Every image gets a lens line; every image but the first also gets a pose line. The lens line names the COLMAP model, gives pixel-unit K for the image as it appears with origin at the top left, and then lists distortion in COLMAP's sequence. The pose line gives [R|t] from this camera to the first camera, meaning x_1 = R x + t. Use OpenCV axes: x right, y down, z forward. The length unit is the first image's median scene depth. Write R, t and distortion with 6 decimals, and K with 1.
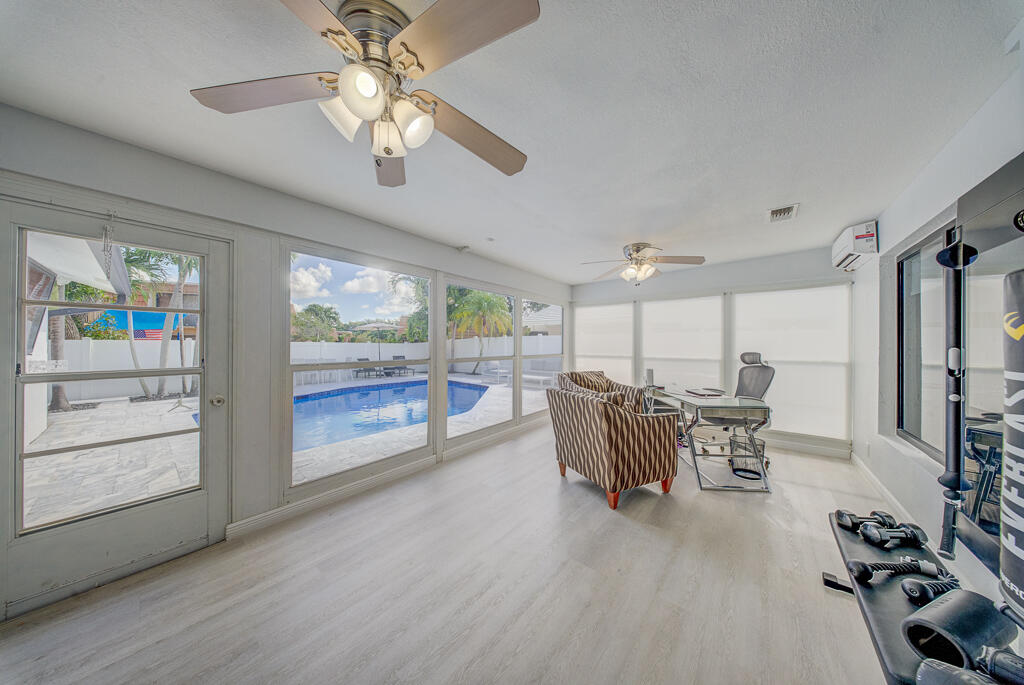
lens RADIAL K [[304.7, 0, 511.6], [0, 304.7, 344.1], [0, 0, 1]] dist [-0.004922, -0.000124]
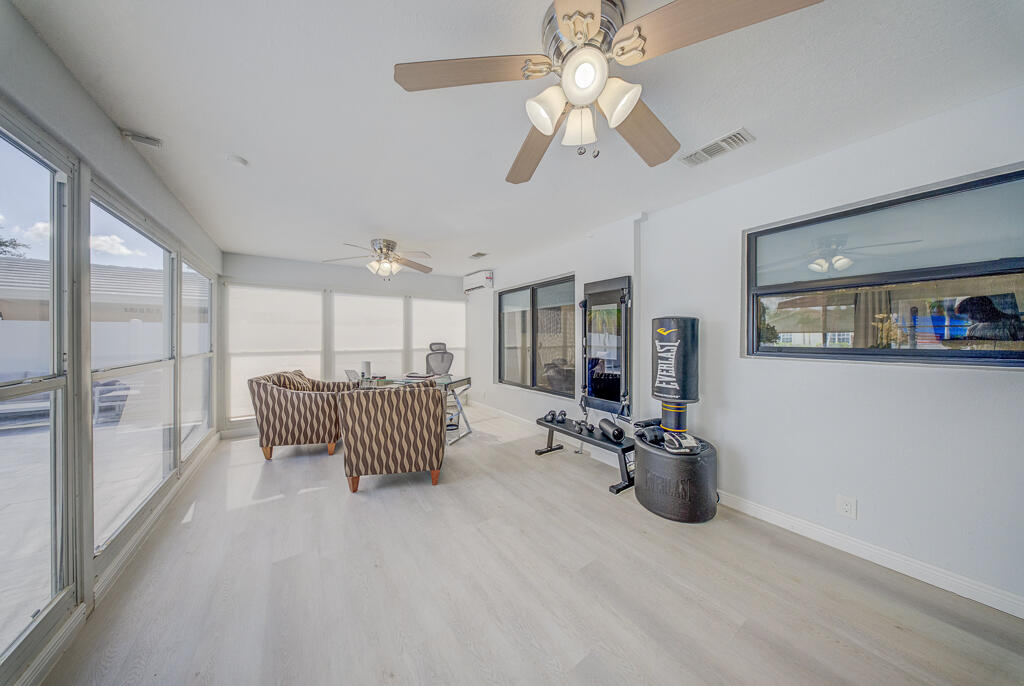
lens RADIAL K [[302.2, 0, 510.3], [0, 302.2, 339.9], [0, 0, 1]] dist [-0.000584, -0.000039]
pose [[0.261130, -0.008308, 0.965268, -0.532443], [0.002062, 0.999965, 0.008049, 0.003939], [-0.965302, -0.000111, 0.261138, 0.360877]]
